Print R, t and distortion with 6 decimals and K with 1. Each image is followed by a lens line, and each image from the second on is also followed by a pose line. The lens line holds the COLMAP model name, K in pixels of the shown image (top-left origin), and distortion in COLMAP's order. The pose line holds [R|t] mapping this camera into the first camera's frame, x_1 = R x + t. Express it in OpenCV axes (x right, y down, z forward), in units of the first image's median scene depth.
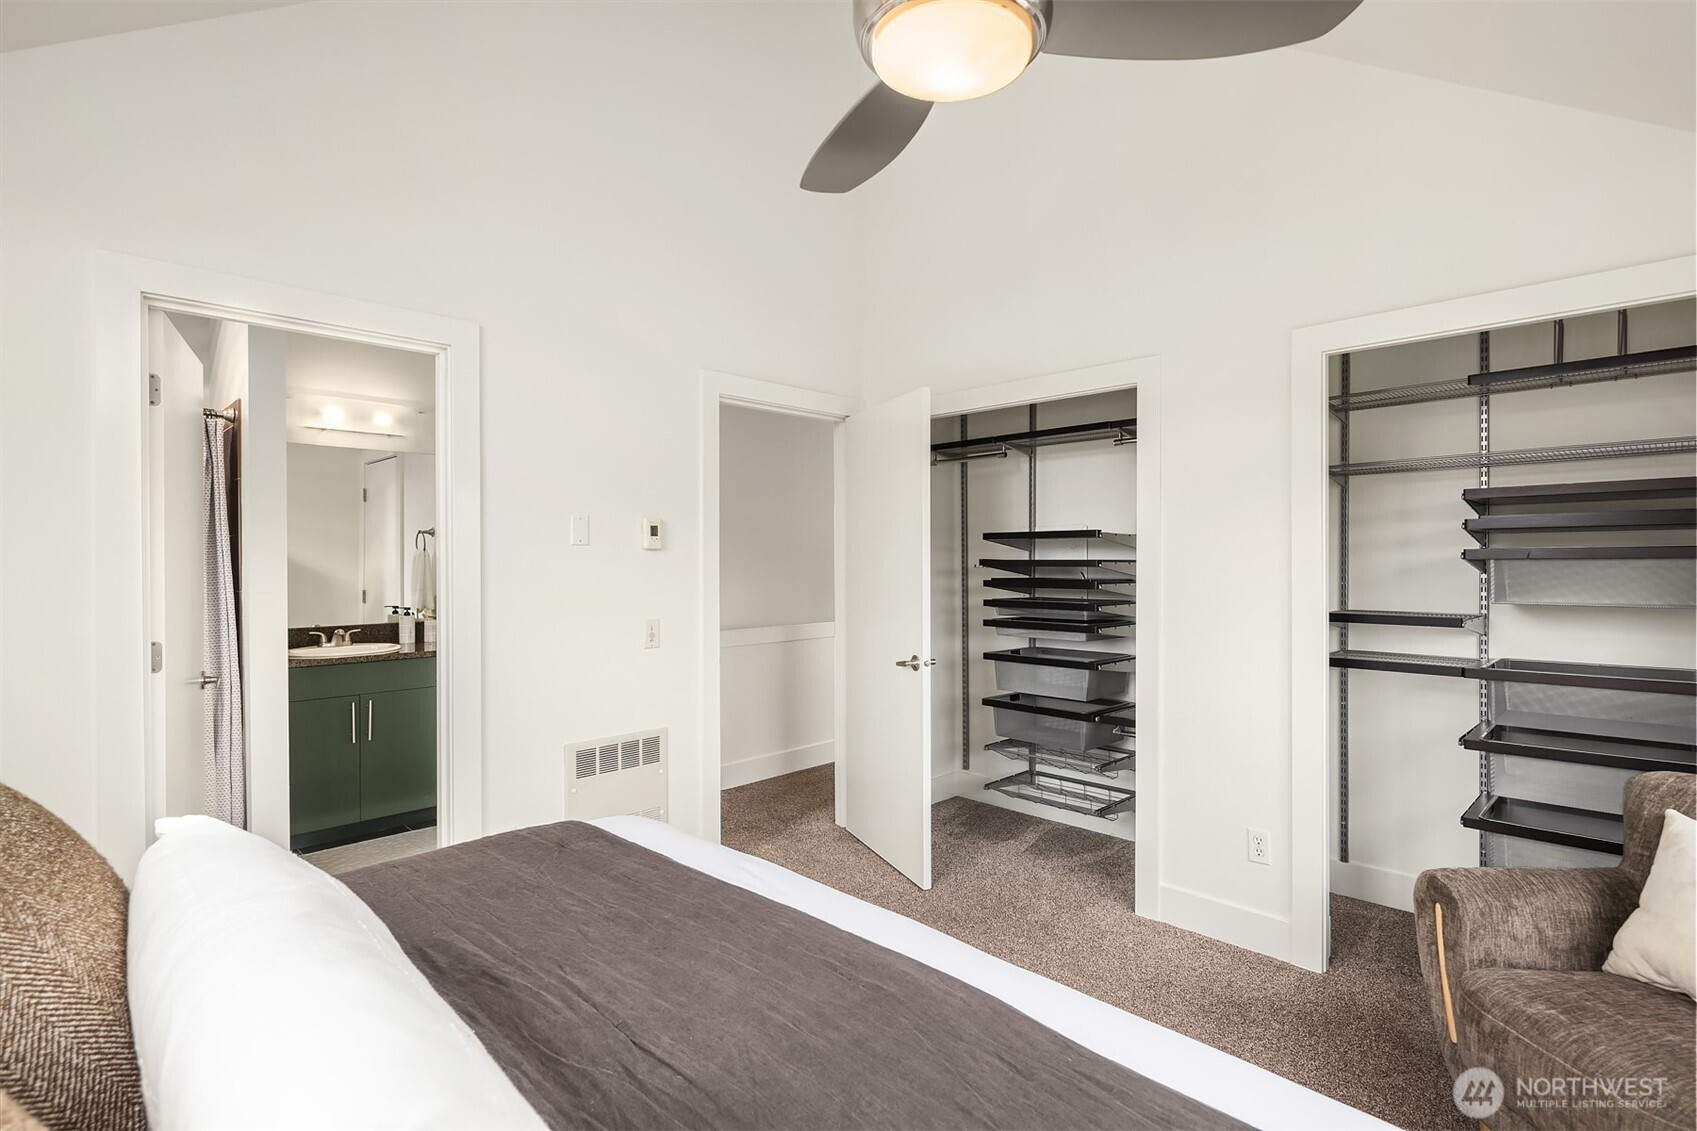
lens RADIAL K [[822.2, 0, 855.0], [0, 822.2, 561.7], [0, 0, 1]] dist [0.000559, -0.000717]
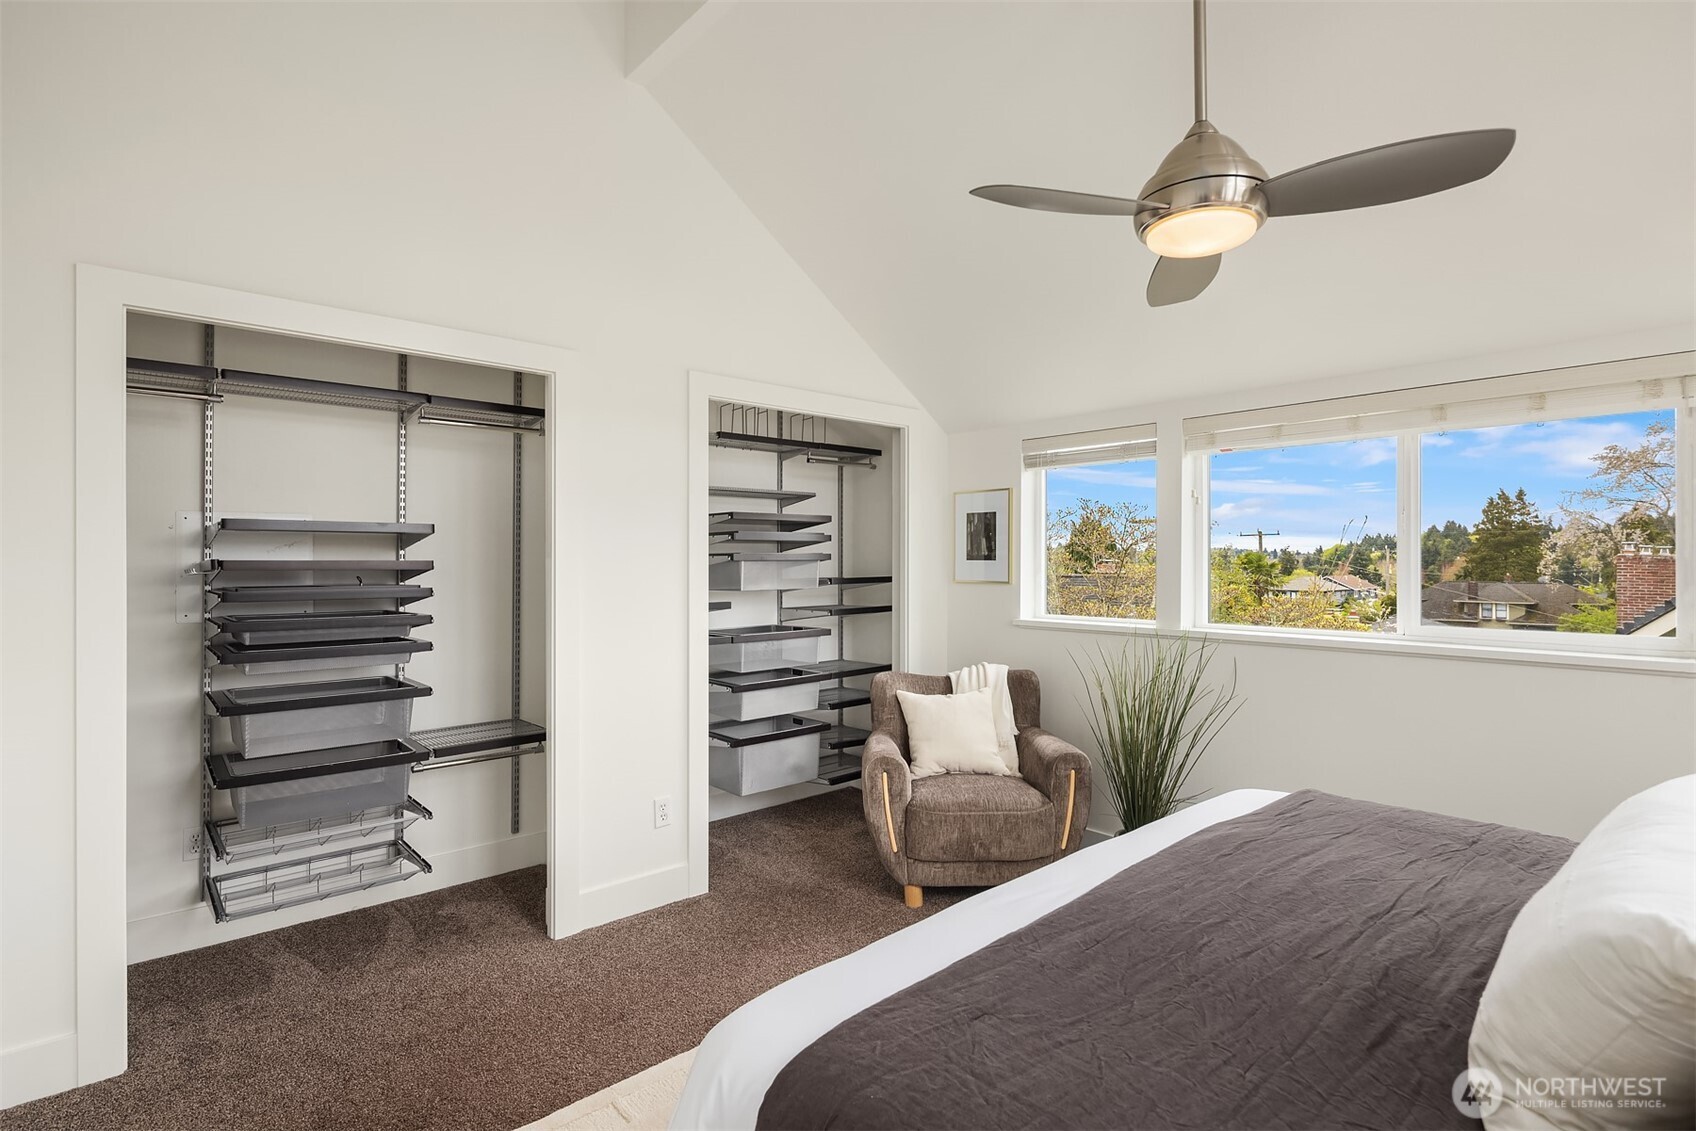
lens RADIAL K [[821.7, 0, 854.5], [0, 821.7, 561.7], [0, 0, 1]] dist [0.000559, -0.000717]
pose [[0.039202, -0.003138, 0.999226, -0.457168], [-0.001929, 0.999993, 0.003216, -0.004708], [-0.999229, -0.002053, 0.039195, 0.490680]]
